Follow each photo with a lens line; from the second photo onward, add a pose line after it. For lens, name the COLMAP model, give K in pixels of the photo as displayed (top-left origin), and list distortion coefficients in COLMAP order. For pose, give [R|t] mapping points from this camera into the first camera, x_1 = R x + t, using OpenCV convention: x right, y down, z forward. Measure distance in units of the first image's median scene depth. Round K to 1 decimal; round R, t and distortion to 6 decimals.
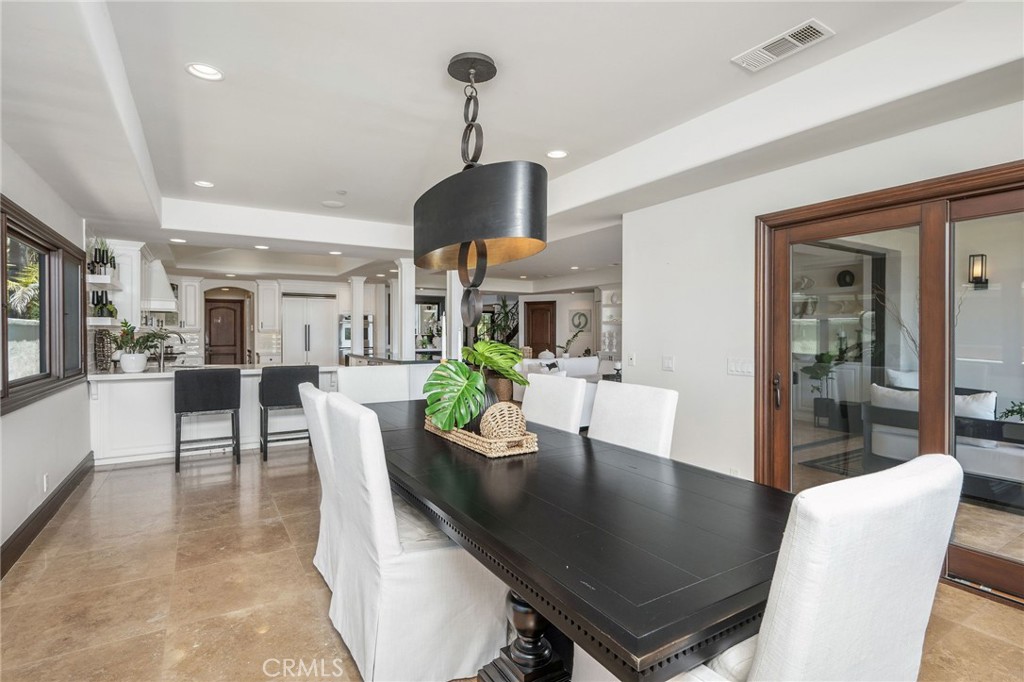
lens RADIAL K [[503.5, 0, 511.6], [0, 503.5, 335.8], [0, 0, 1]] dist [-0.001591, 0.000150]
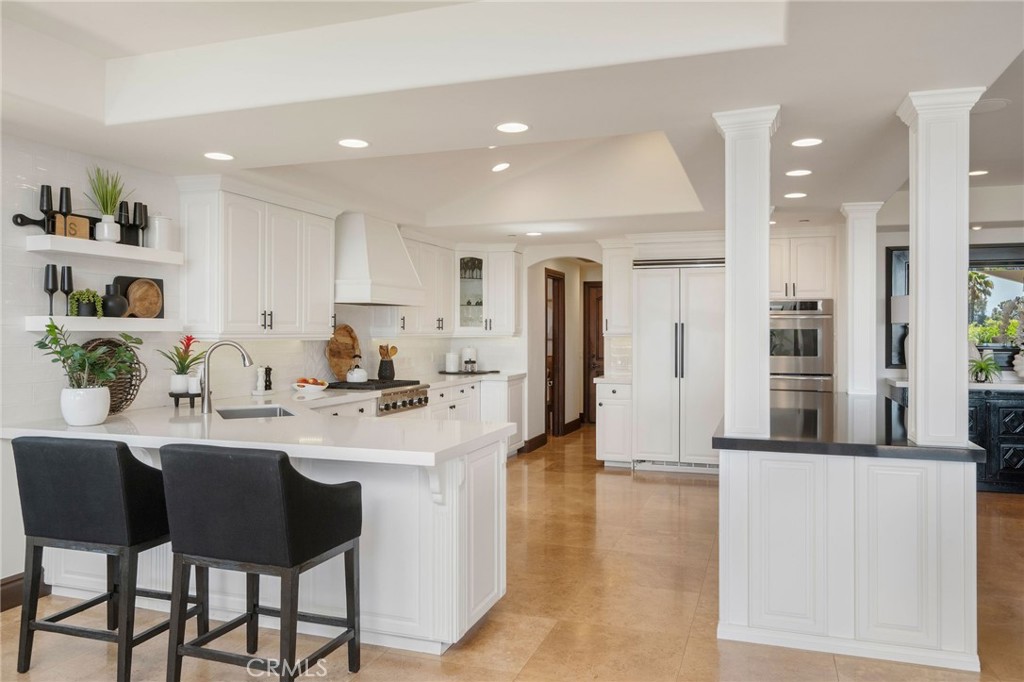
lens RADIAL K [[736.8, 0, 512.0], [0, 736.8, 341.0], [0, 0, 1]] dist [-0.000940, 0.003233]
pose [[0.638237, 0.009484, -0.769782, 0.036327], [-0.005325, 0.999955, 0.007905, -0.009965], [0.769822, -0.000946, 0.638258, 0.449716]]
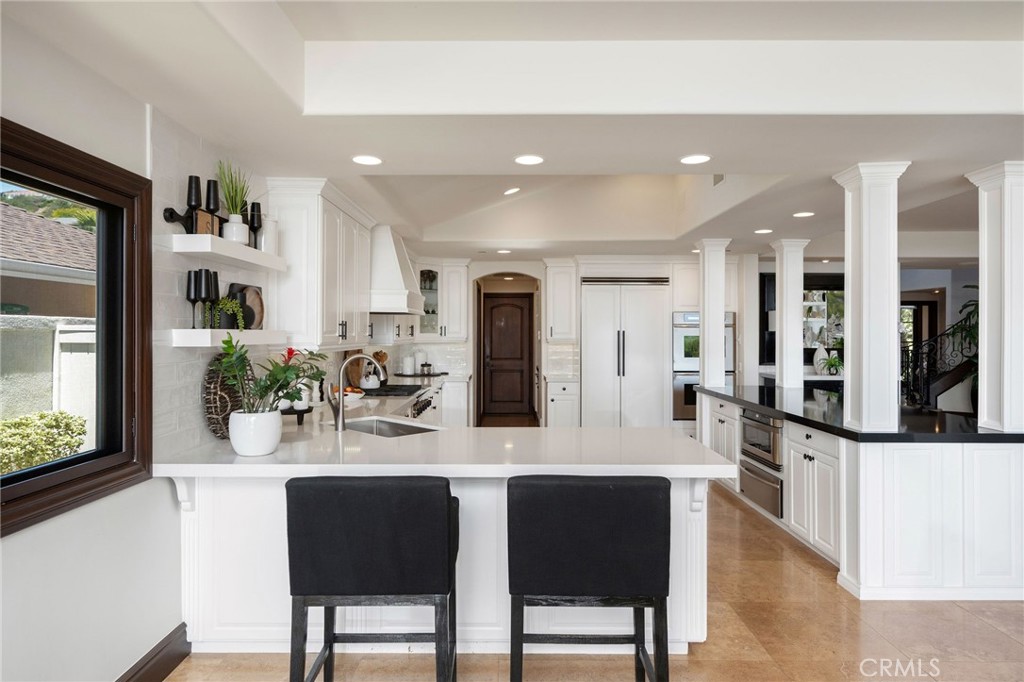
lens RADIAL K [[614.0, 0, 512.0], [0, 614.0, 341.0], [0, 0, 1]] dist [0.002279, -0.000156]
pose [[0.851357, 0.007380, -0.524535, -0.149173], [-0.003818, 0.999962, 0.007872, -0.016025], [0.524573, -0.004699, 0.851352, 0.349525]]
